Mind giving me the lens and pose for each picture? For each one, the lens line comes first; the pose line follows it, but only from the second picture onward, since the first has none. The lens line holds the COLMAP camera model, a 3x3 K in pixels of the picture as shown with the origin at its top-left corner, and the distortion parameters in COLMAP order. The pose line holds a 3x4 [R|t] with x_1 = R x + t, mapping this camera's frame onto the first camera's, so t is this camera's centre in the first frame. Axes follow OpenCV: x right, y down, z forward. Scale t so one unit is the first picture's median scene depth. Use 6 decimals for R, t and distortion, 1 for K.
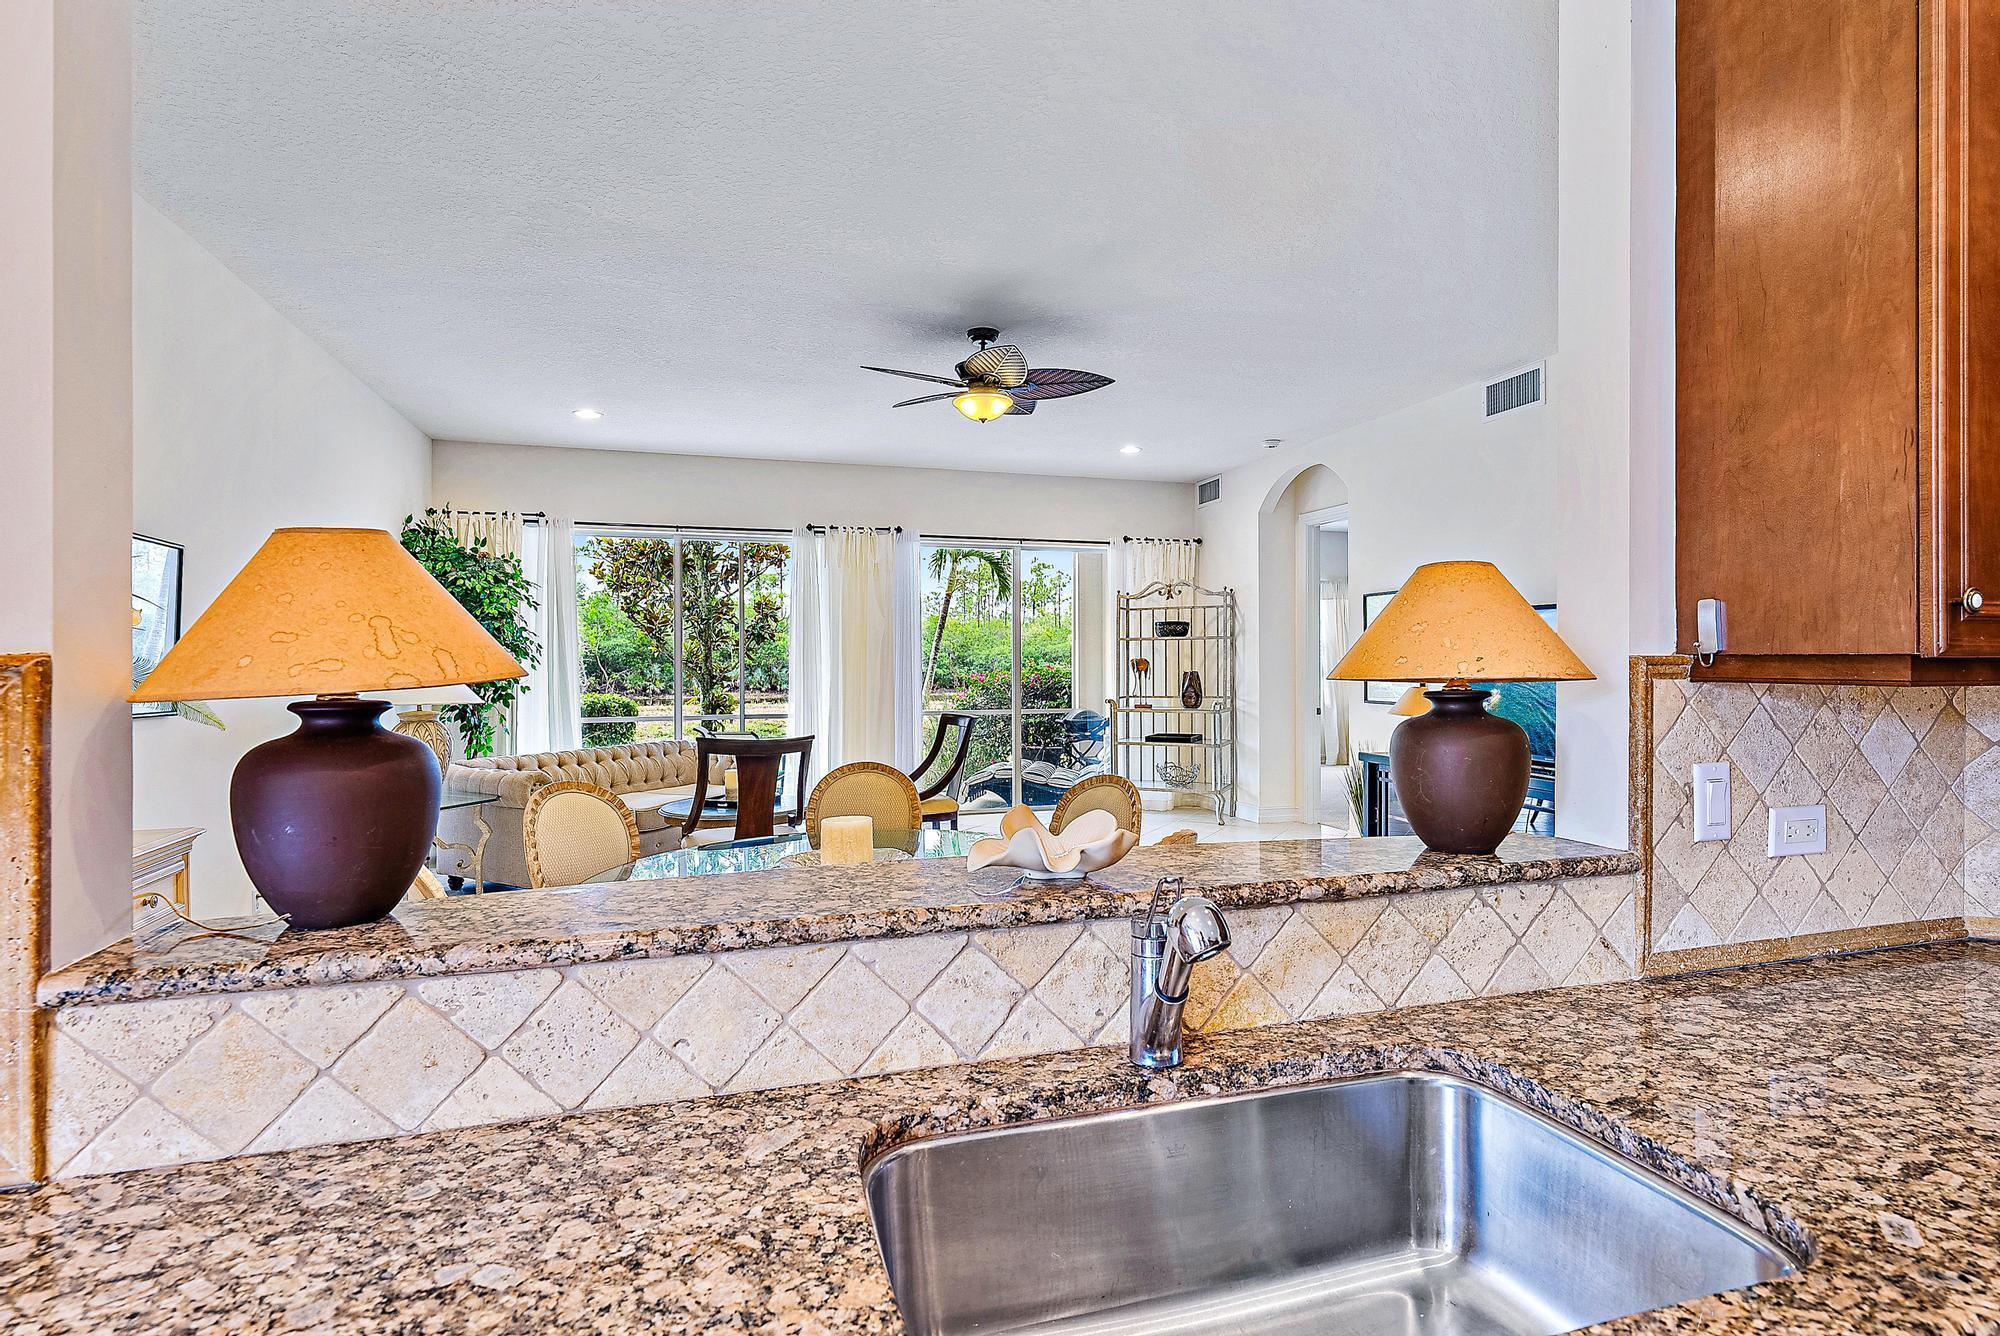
lens RADIAL K [[983.0, 0, 1016.0], [0, 983.0, 661.4], [0, 0, 1]] dist [-0.006259, 0.000036]
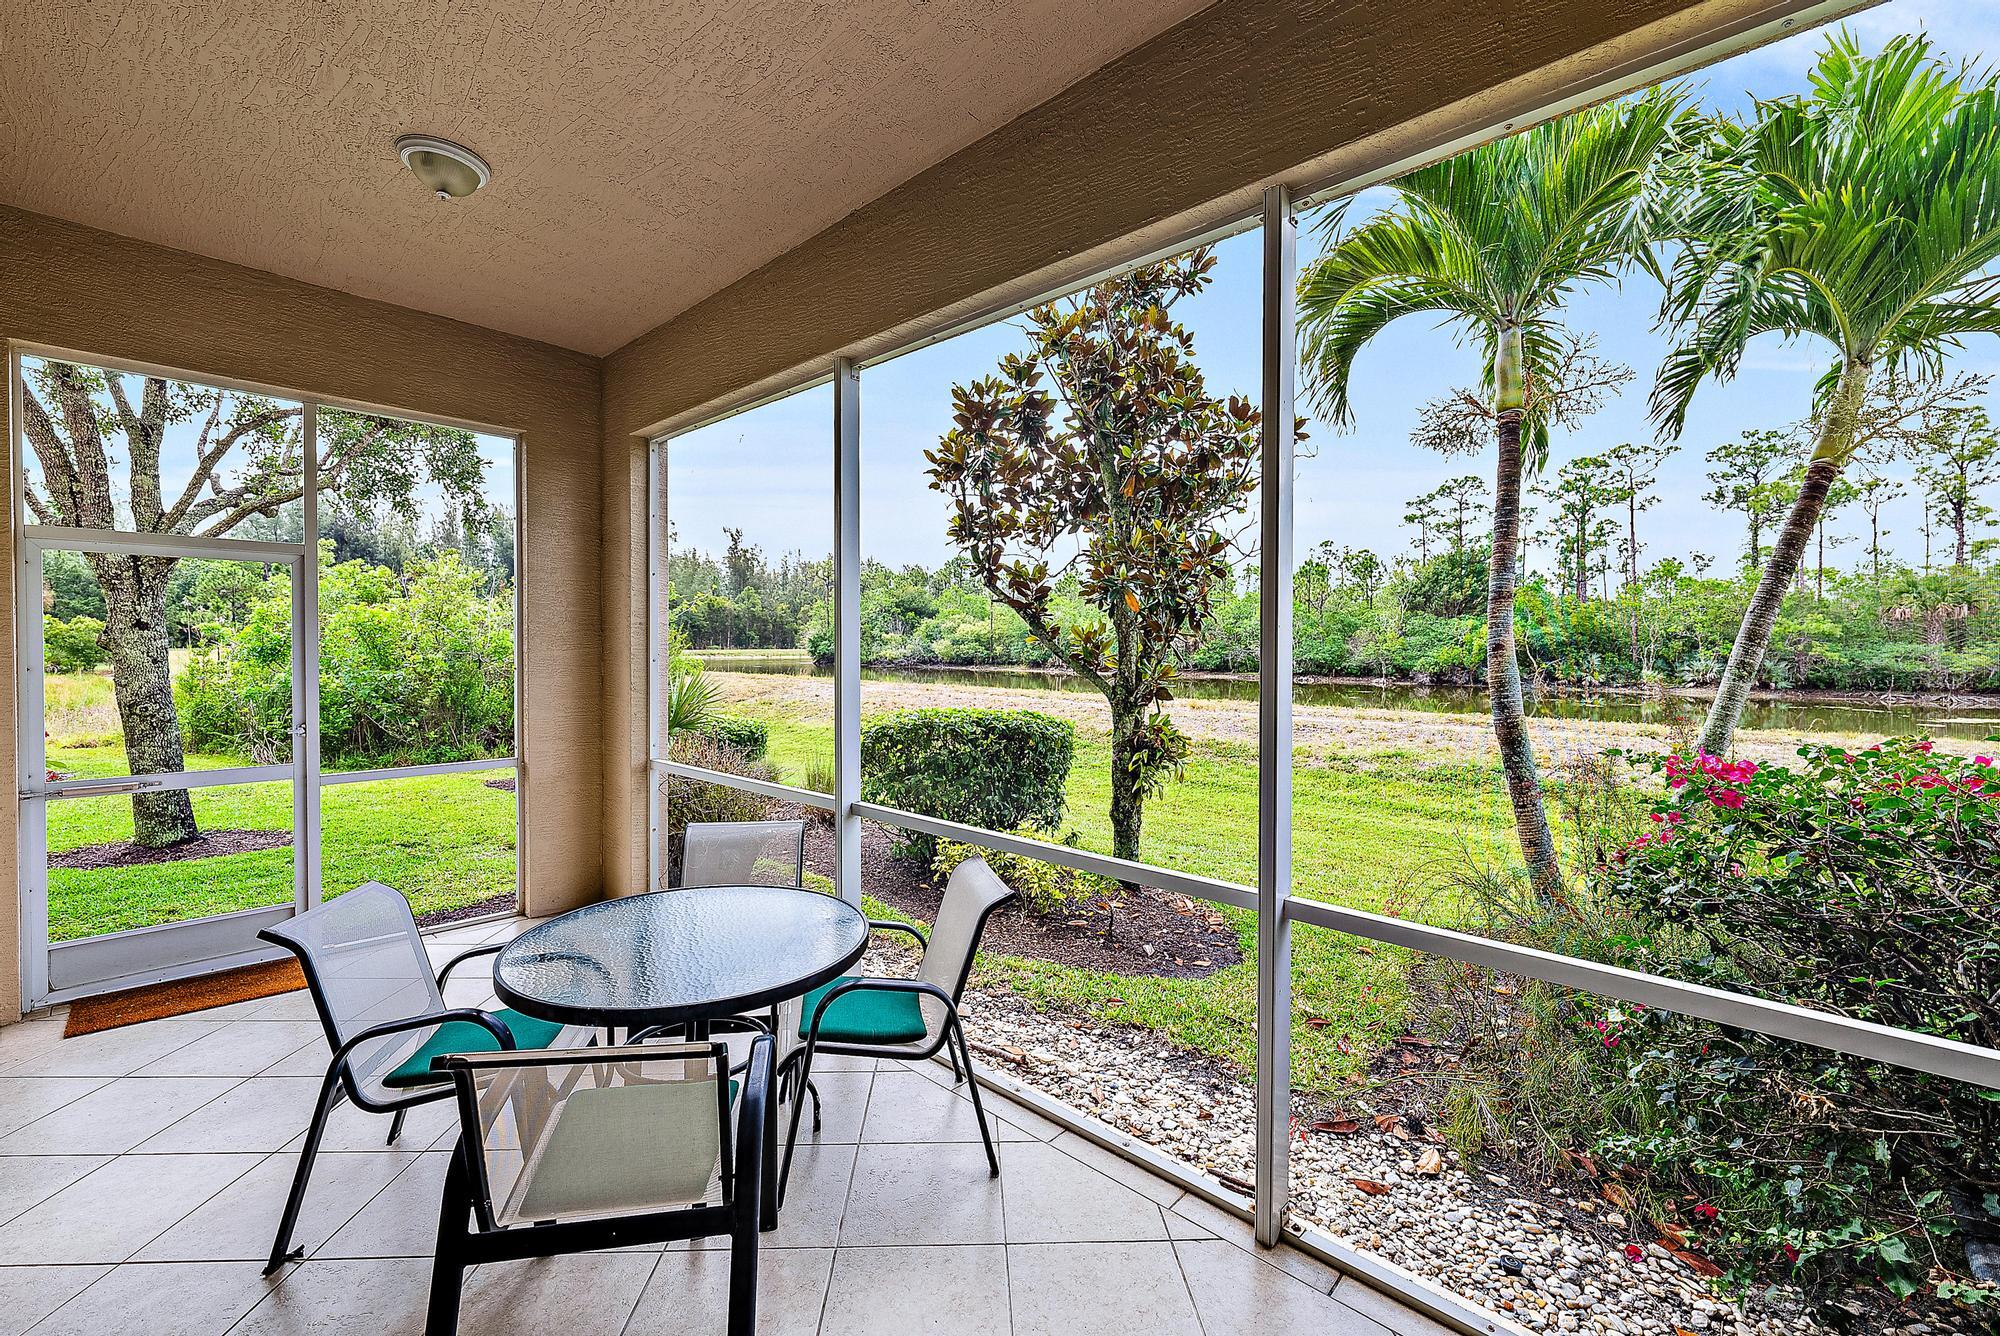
lens RADIAL K [[779.7, 0, 1015.9], [0, 779.7, 653.9], [0, 0, 1]] dist [0.001094, 0.000615]
pose [[0.489574, 0.016976, -0.871796, 0.034016], [-0.009472, 0.999855, 0.014150, -0.018505], [0.871910, 0.001330, 0.489664, 1.441288]]
